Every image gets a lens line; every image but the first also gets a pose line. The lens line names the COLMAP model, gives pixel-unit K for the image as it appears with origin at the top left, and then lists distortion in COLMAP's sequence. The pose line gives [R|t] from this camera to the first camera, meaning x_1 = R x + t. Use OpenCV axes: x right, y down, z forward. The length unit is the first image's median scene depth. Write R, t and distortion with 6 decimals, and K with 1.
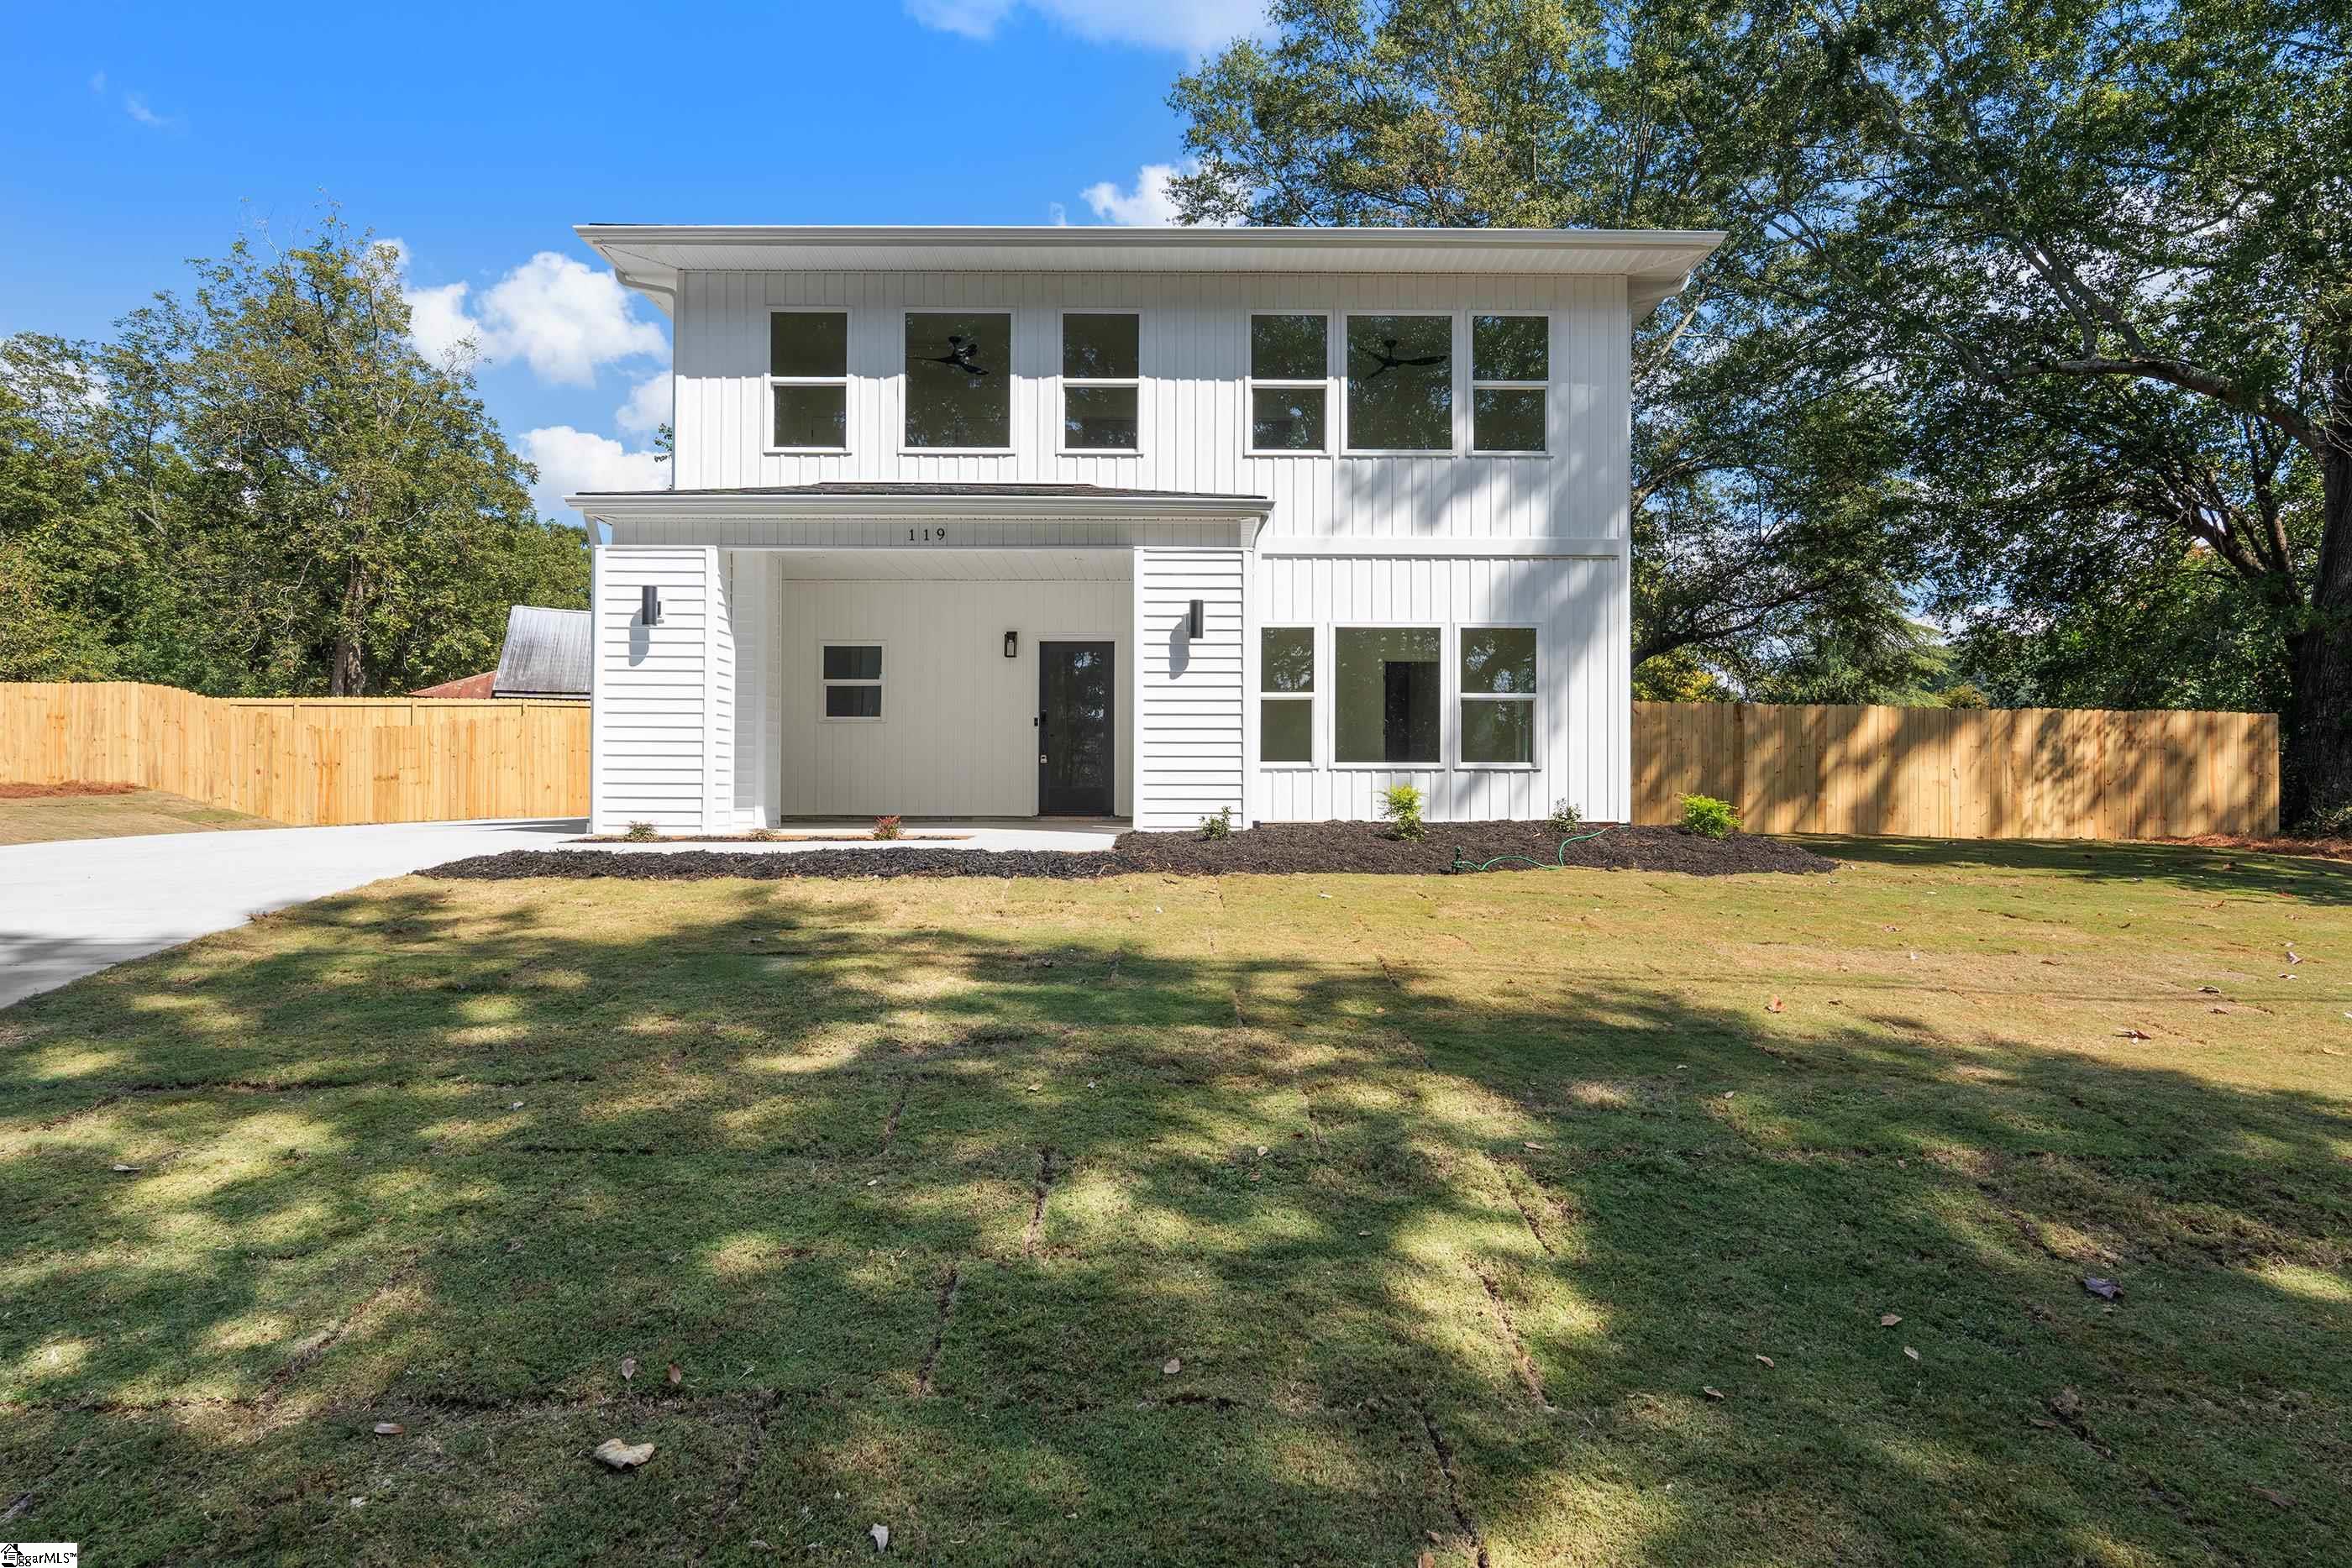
lens RADIAL K [[1305.6, 0, 1153.8], [0, 1305.6, 773.0], [0, 0, 1]] dist [-0.008975, -0.000355]
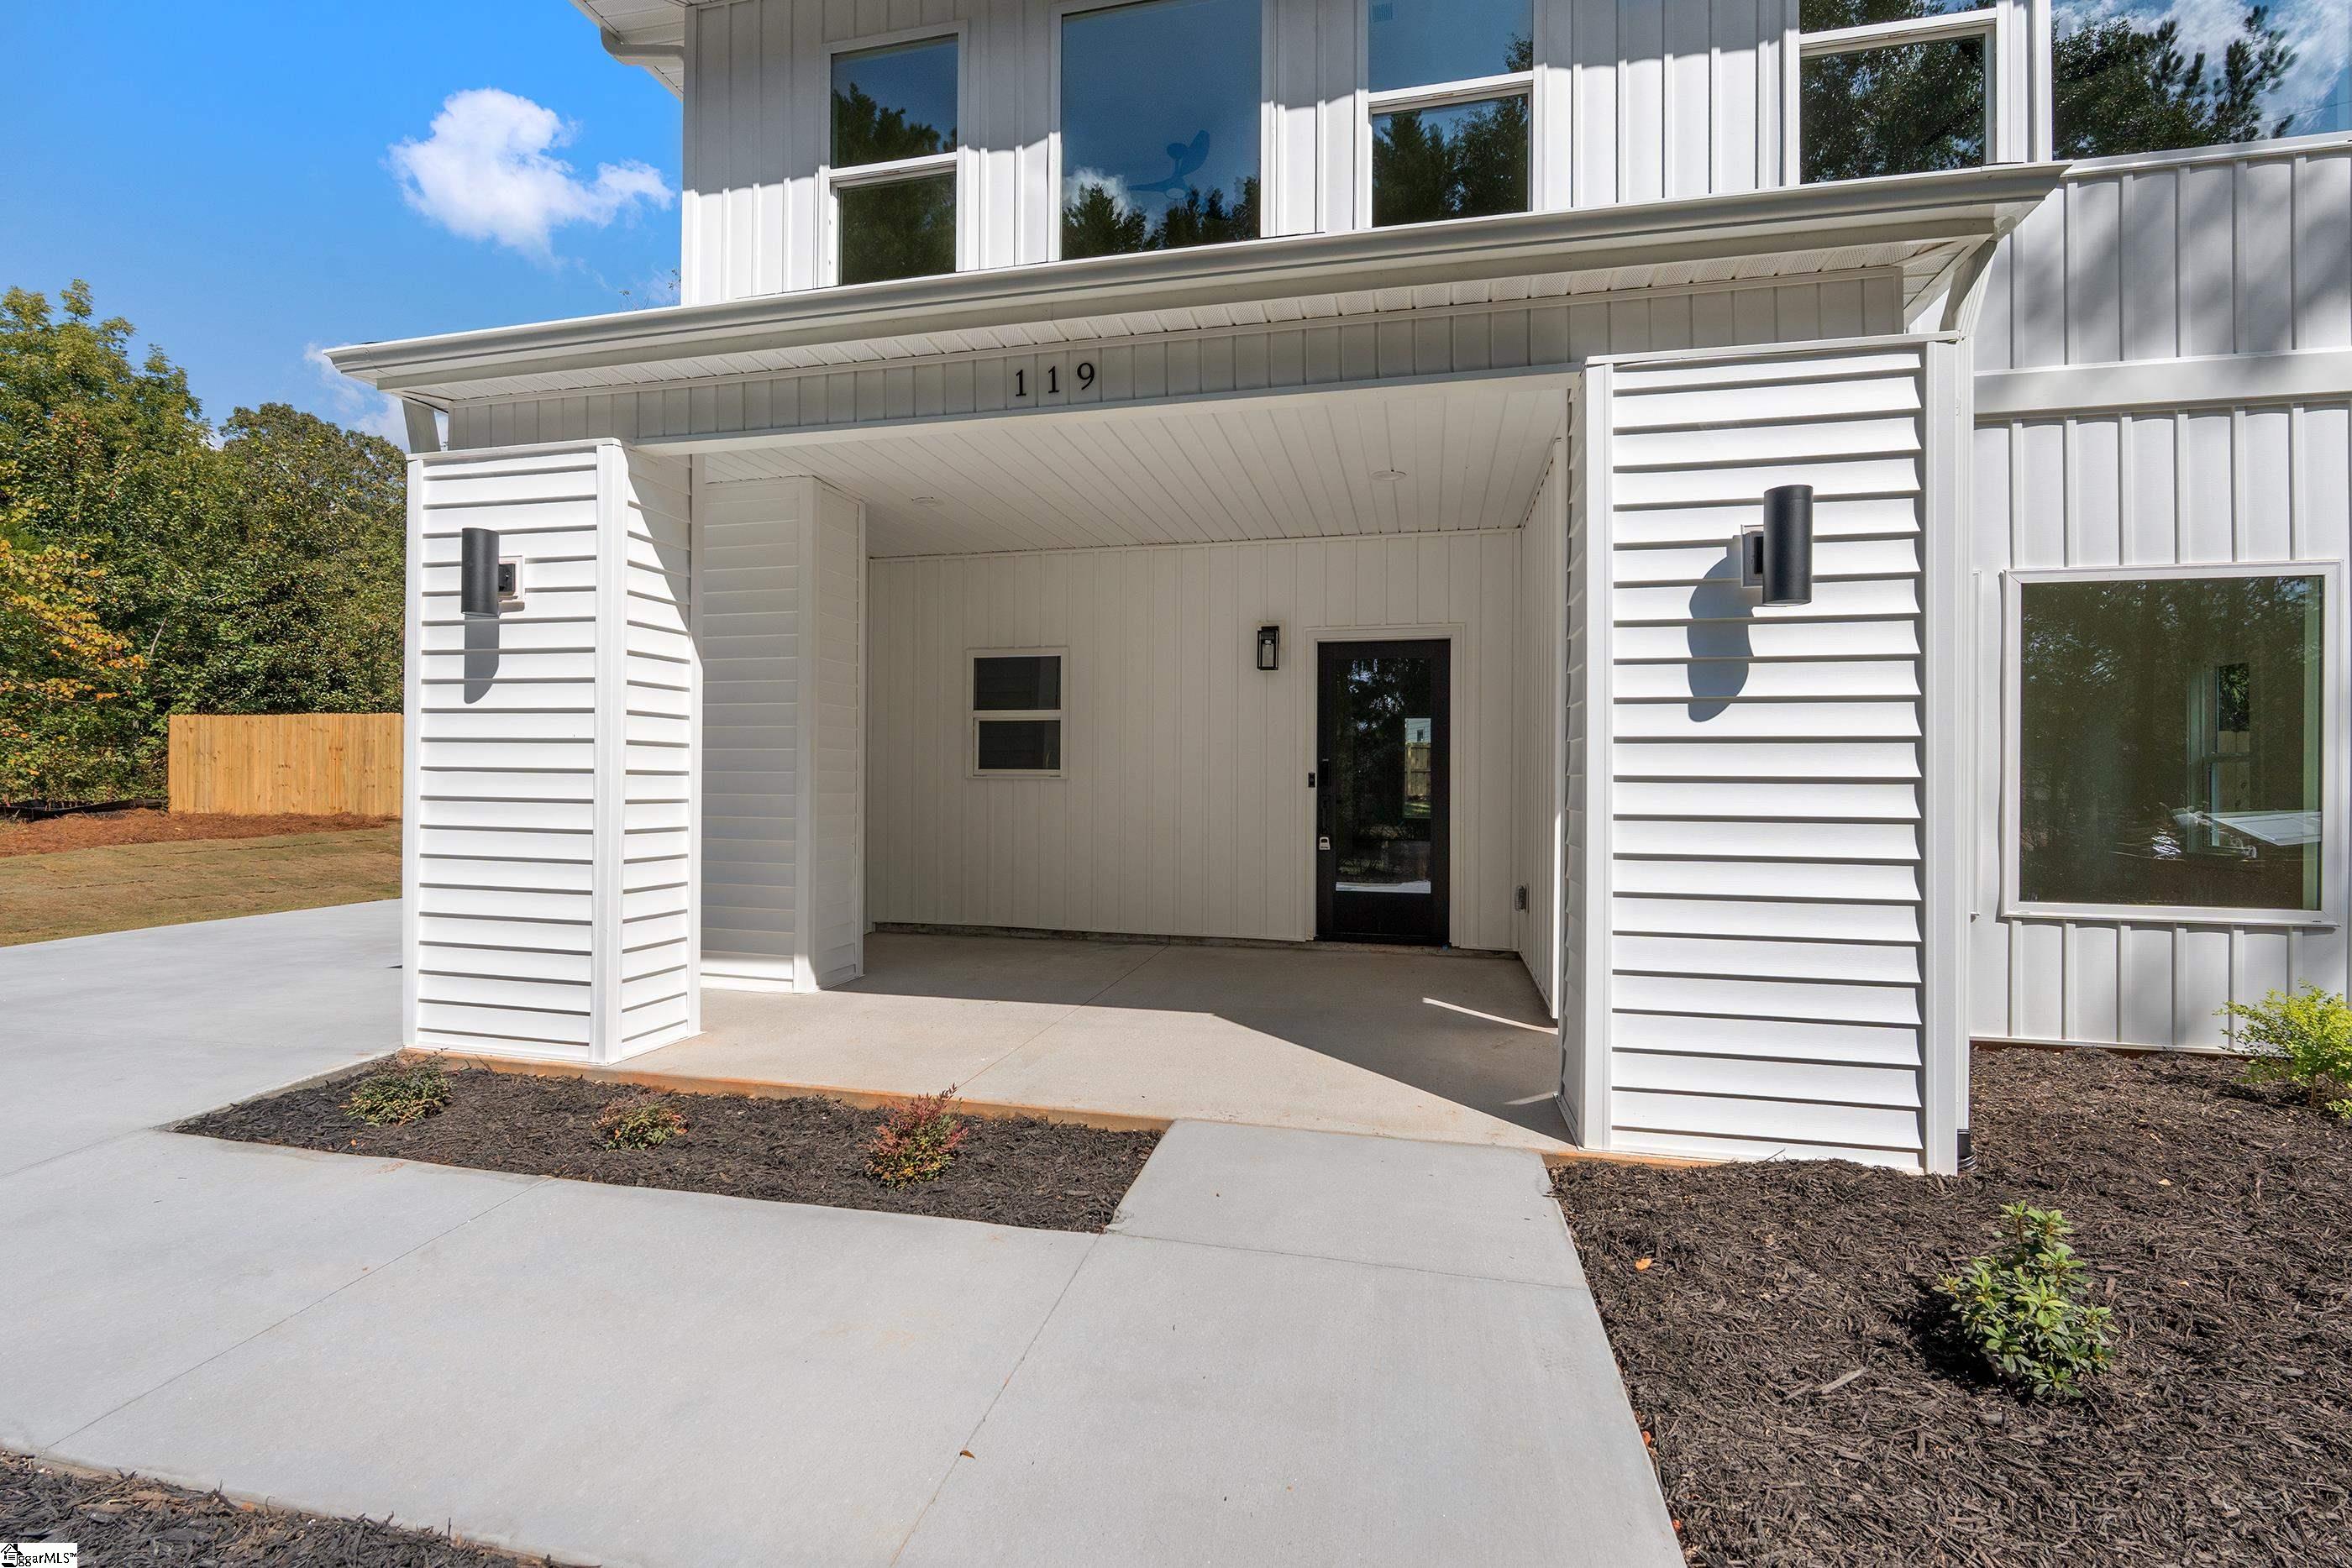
lens RADIAL K [[1039.6, 0, 1160.0], [0, 1039.6, 767.0], [0, 0, 1]] dist [-0.001998, 0.000891]
pose [[0.973802, 0.001054, -0.227396, -0.057083], [-0.000555, 0.999997, 0.002262, -0.052171], [0.227398, -0.002077, 0.973800, 0.602646]]
